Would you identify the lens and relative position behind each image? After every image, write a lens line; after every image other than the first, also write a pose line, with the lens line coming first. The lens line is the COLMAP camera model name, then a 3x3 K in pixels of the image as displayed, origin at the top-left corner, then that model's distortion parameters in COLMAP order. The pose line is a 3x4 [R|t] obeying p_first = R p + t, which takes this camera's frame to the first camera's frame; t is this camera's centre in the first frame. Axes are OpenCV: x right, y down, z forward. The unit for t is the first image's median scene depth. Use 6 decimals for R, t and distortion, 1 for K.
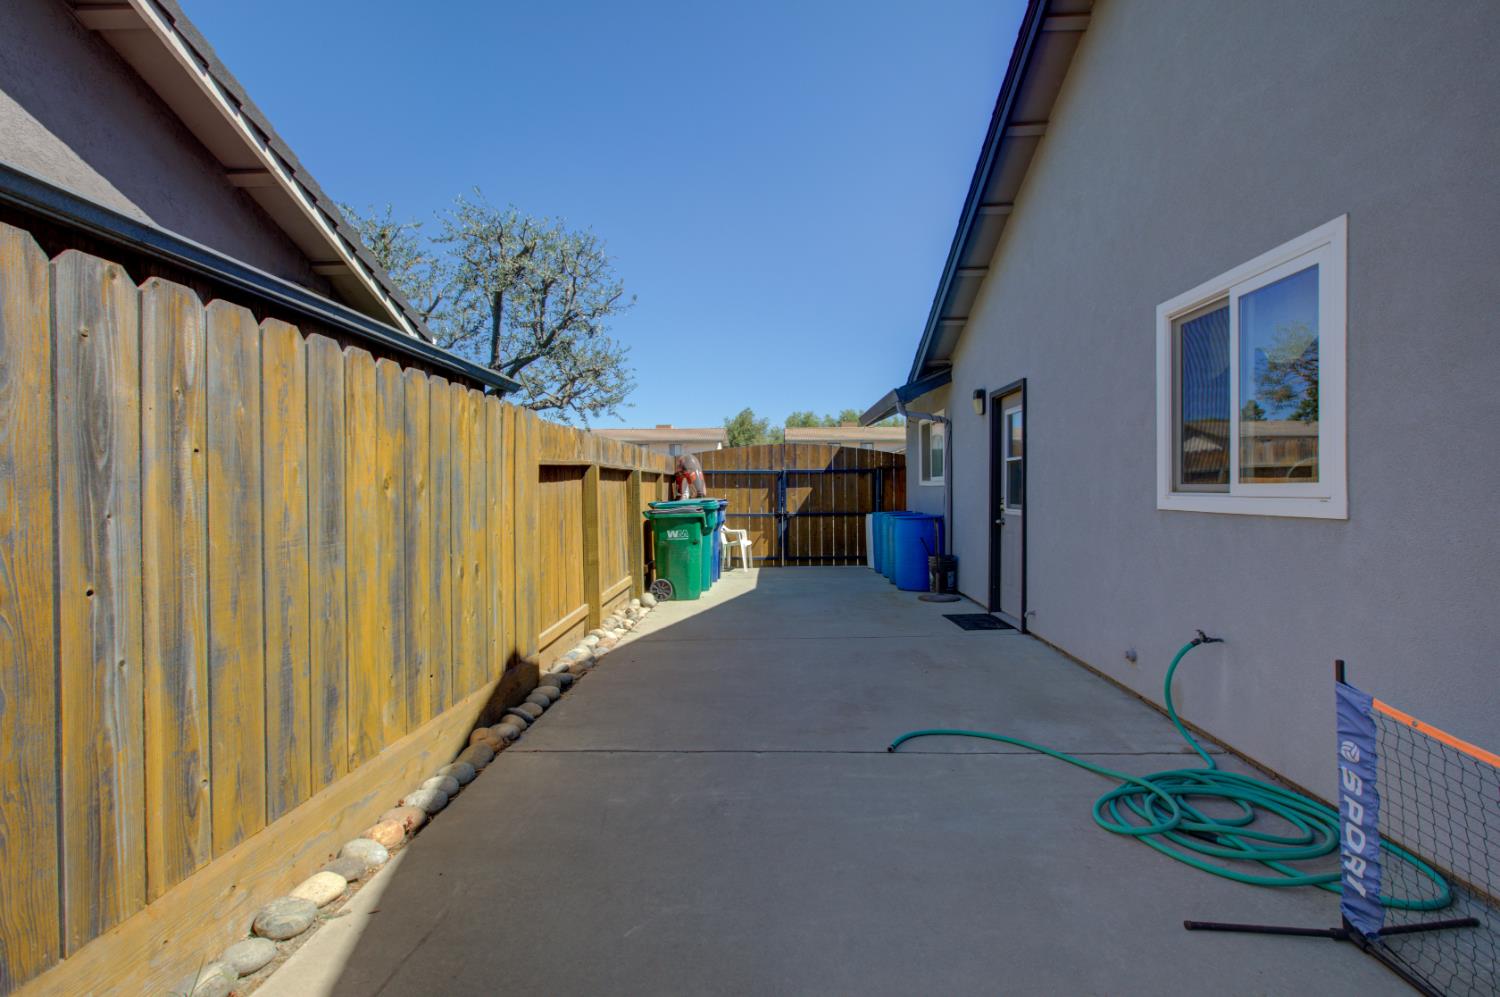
lens RADIAL K [[699.6, 0, 748.5], [0, 699.6, 492.8], [0, 0, 1]] dist [-0.003716, 0.000530]
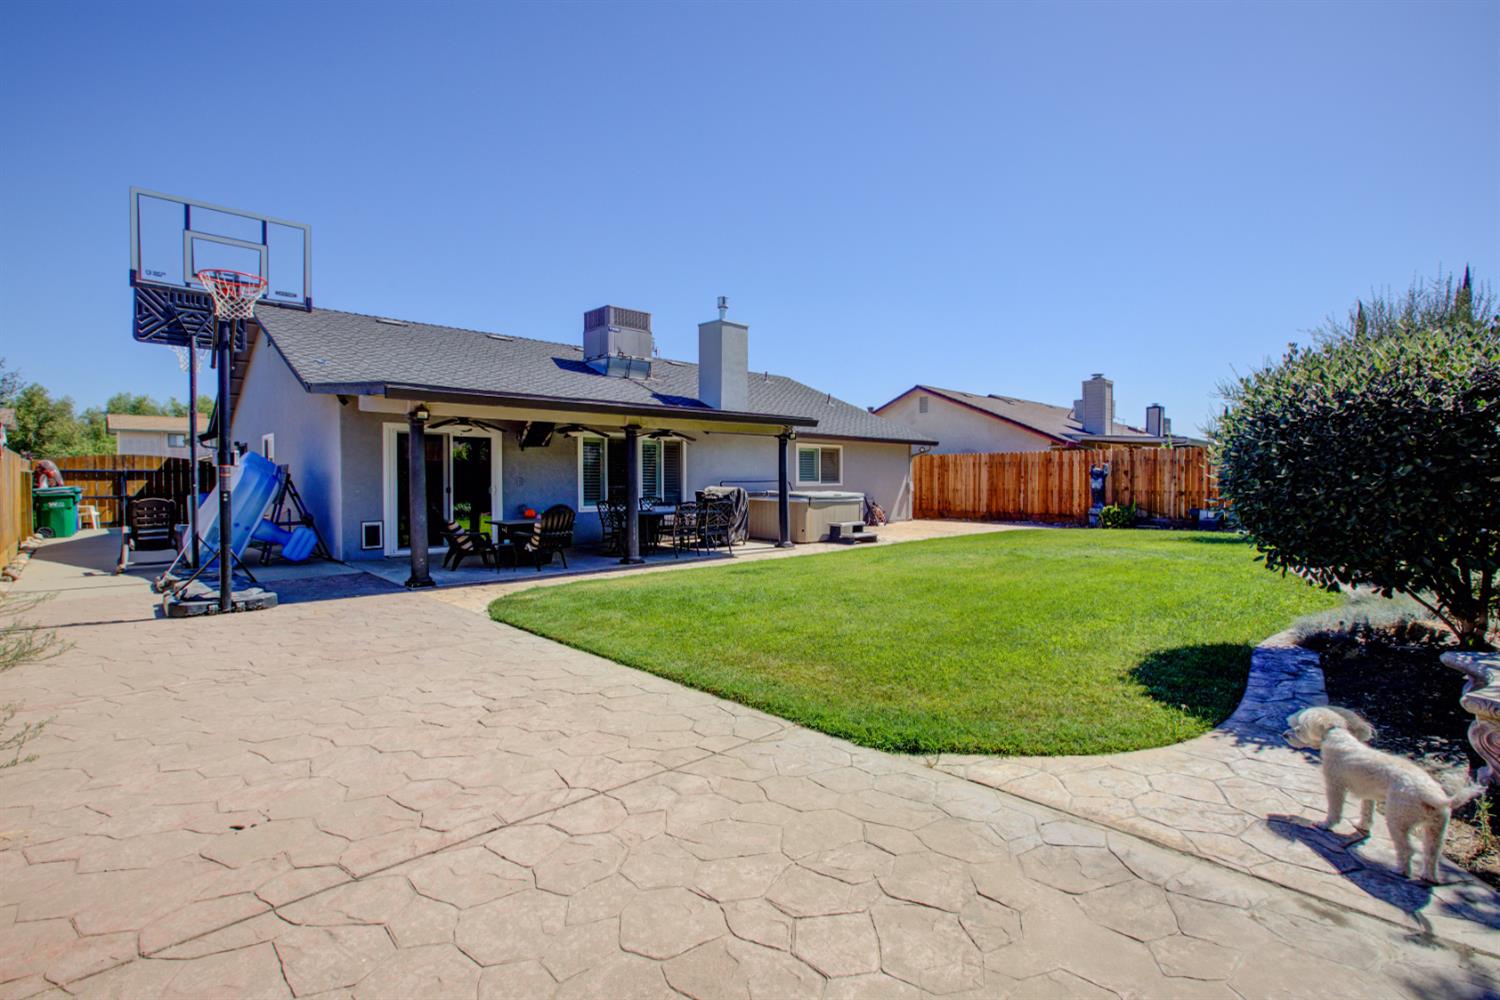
lens RADIAL K [[696.7, 0, 758.8], [0, 696.7, 487.8], [0, 0, 1]] dist [0.000135, 0.000581]
pose [[0.689004, -0.002444, 0.724754, -0.116060], [0.000785, 0.999996, 0.002626, 0.006765], [-0.724757, -0.001240, 0.689003, -1.280302]]
